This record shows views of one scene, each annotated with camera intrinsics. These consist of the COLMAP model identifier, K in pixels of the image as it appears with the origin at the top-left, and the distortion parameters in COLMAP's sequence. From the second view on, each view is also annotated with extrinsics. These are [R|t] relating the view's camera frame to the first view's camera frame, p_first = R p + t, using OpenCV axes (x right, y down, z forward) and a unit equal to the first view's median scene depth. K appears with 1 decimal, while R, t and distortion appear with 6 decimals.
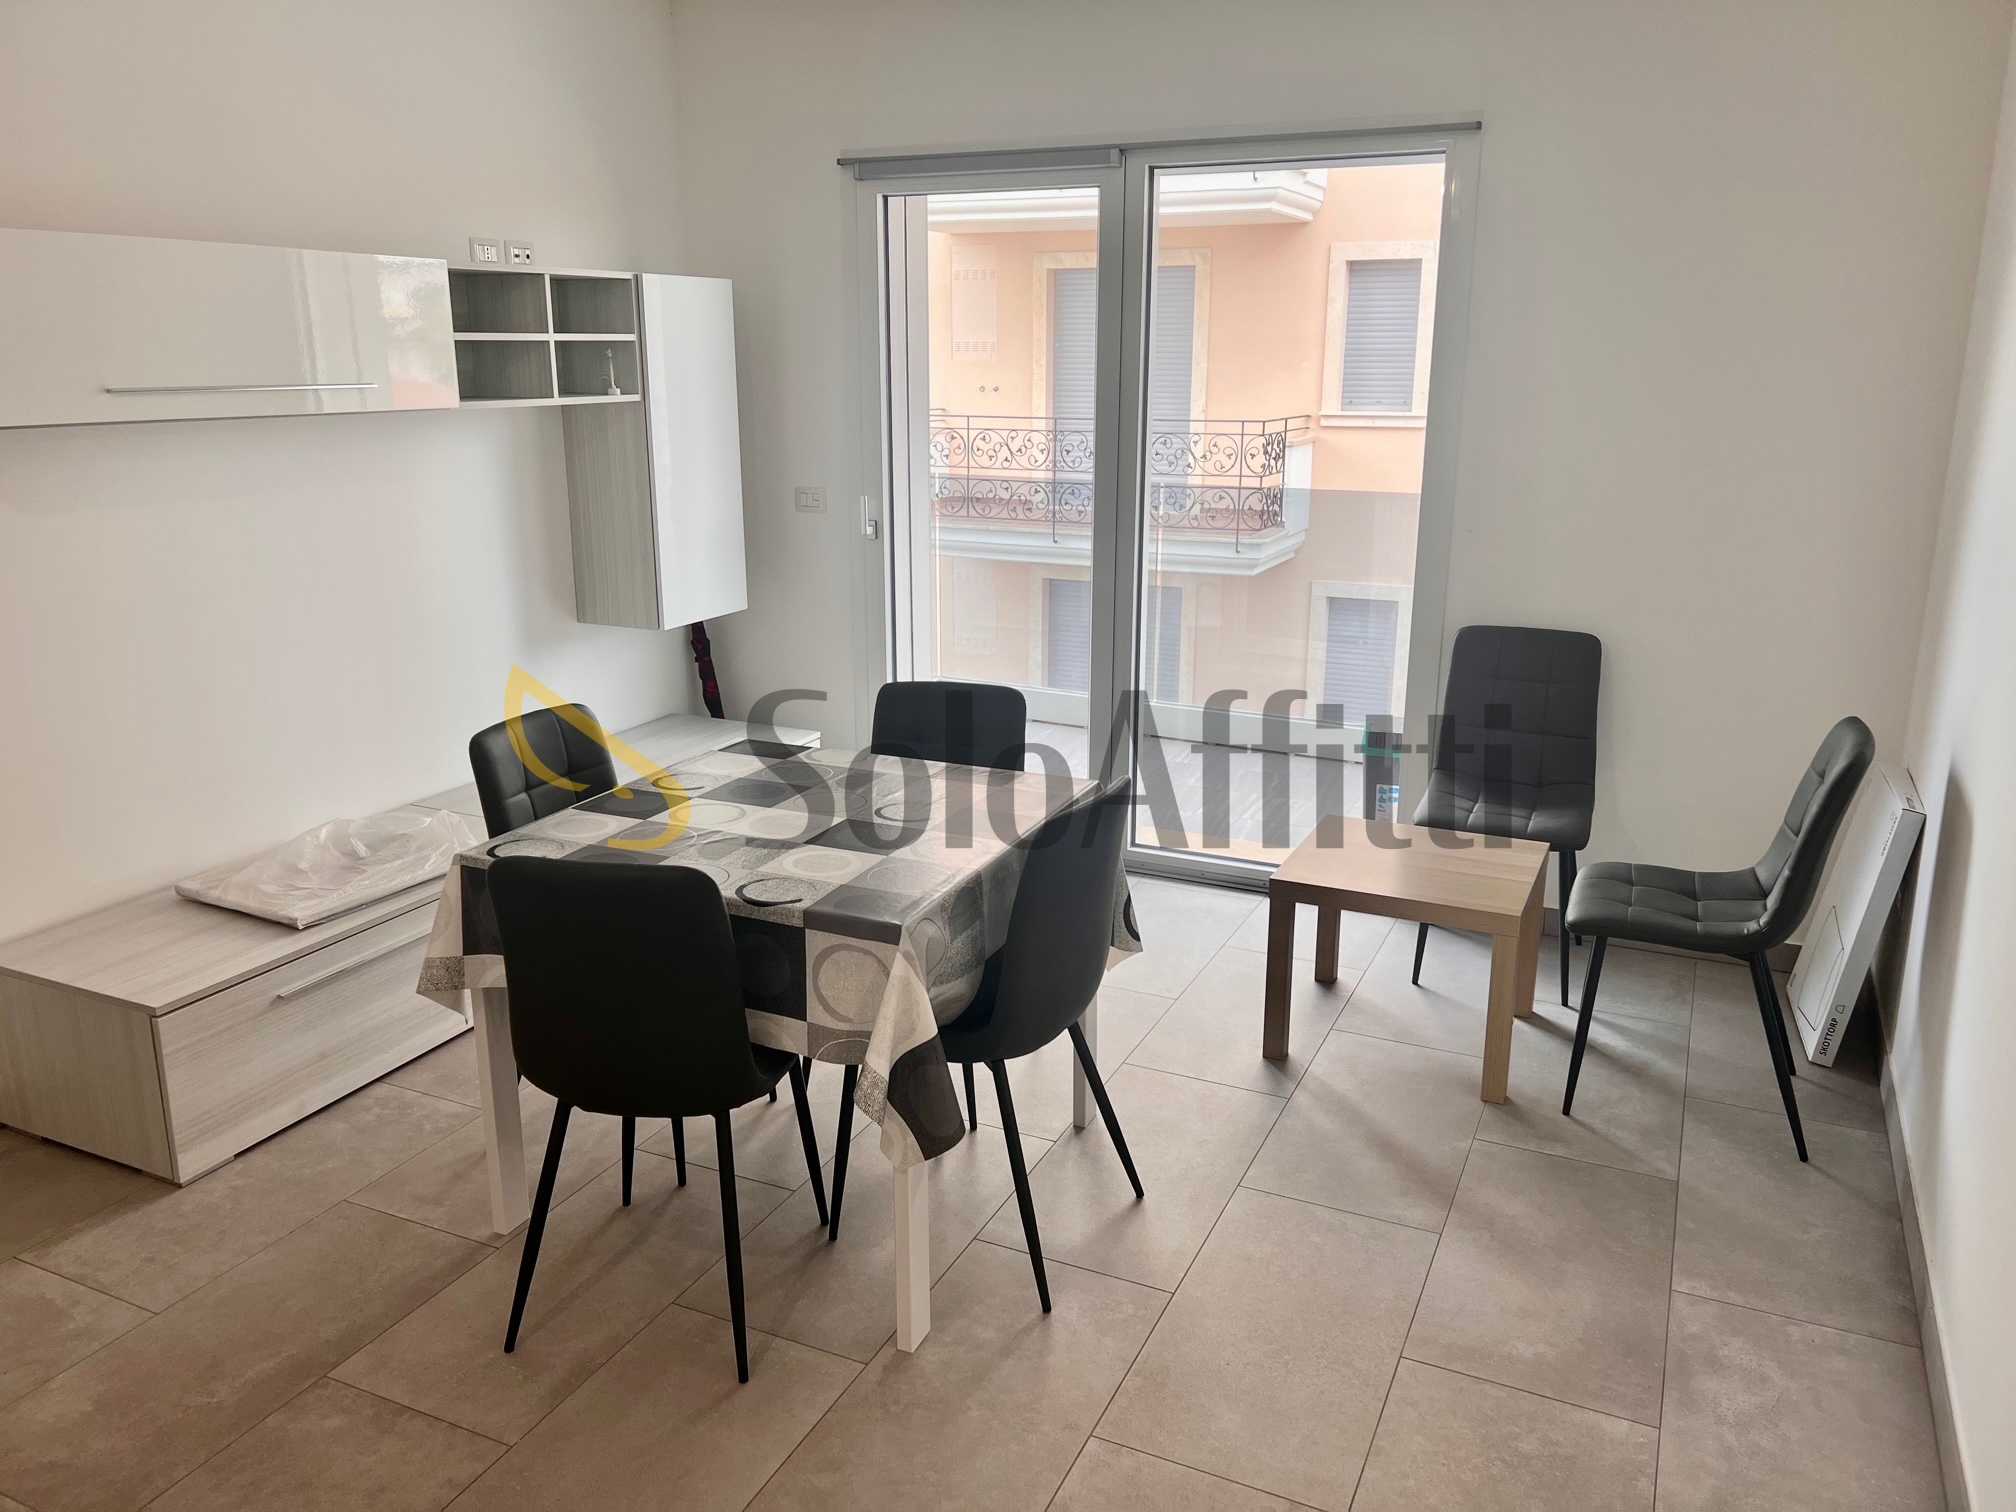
lens RADIAL K [[1520.0, 0, 1002.9], [0, 1520.0, 746.0], [0, 0, 1]] dist [0.068371, -0.086731]
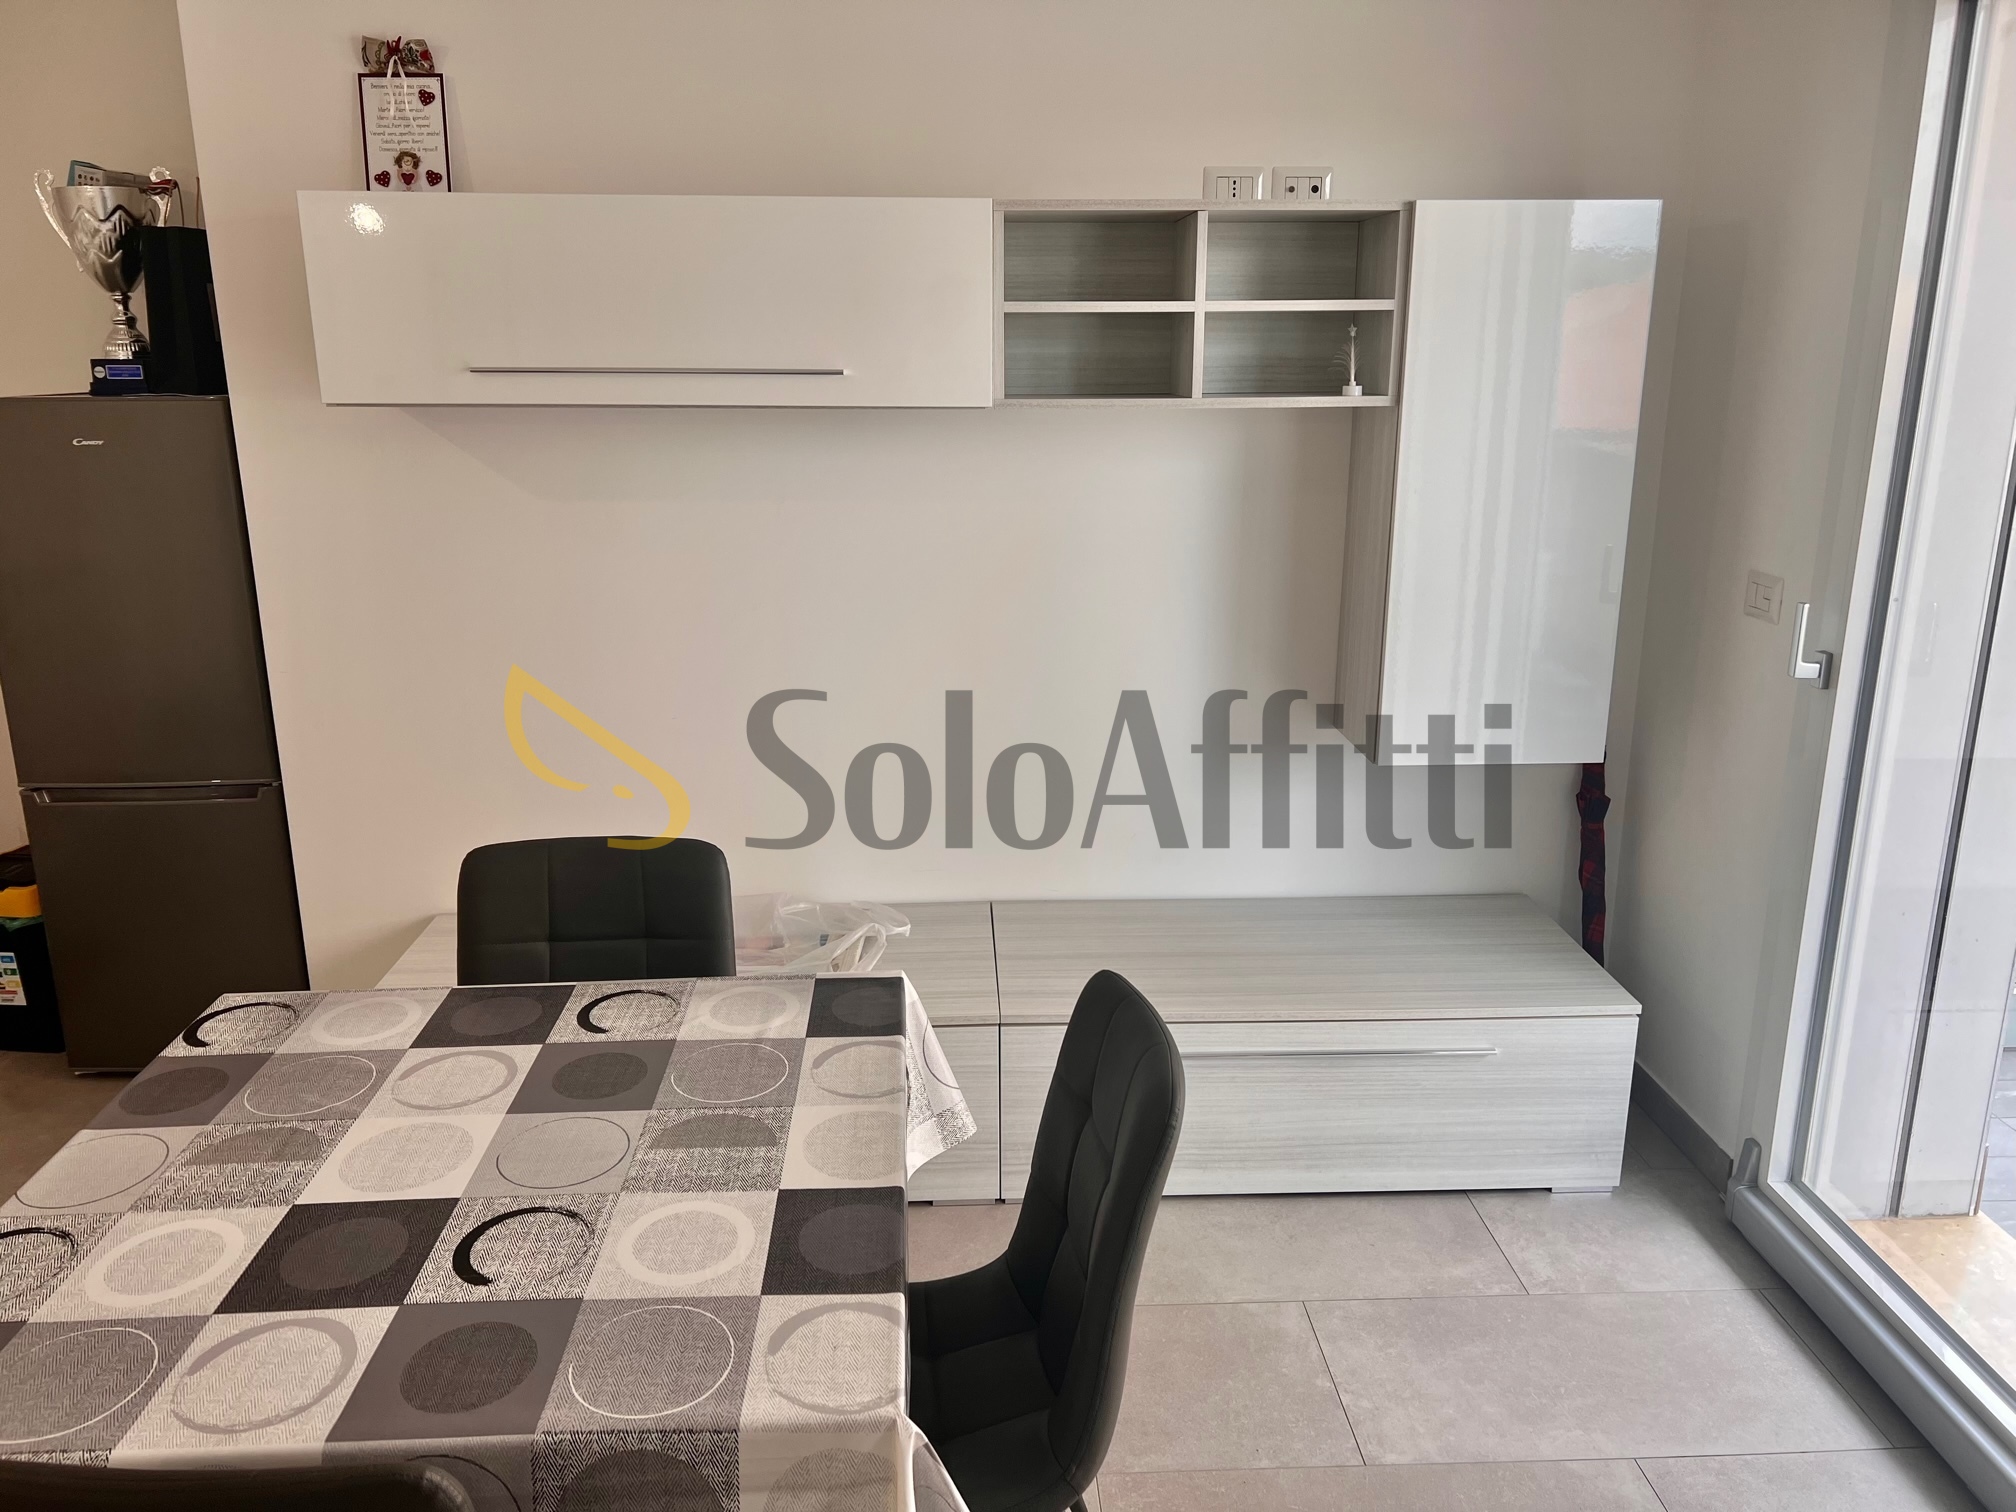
lens RADIAL K [[1520.0, 0, 1007.4], [0, 1520.0, 762.3], [0, 0, 1]] dist [0.068371, -0.086731]
pose [[0.474046, 0.230889, -0.849688, 0.262196], [-0.223451, 0.964961, 0.137549, -0.138039], [0.851675, 0.124659, 0.509029, 0.573678]]
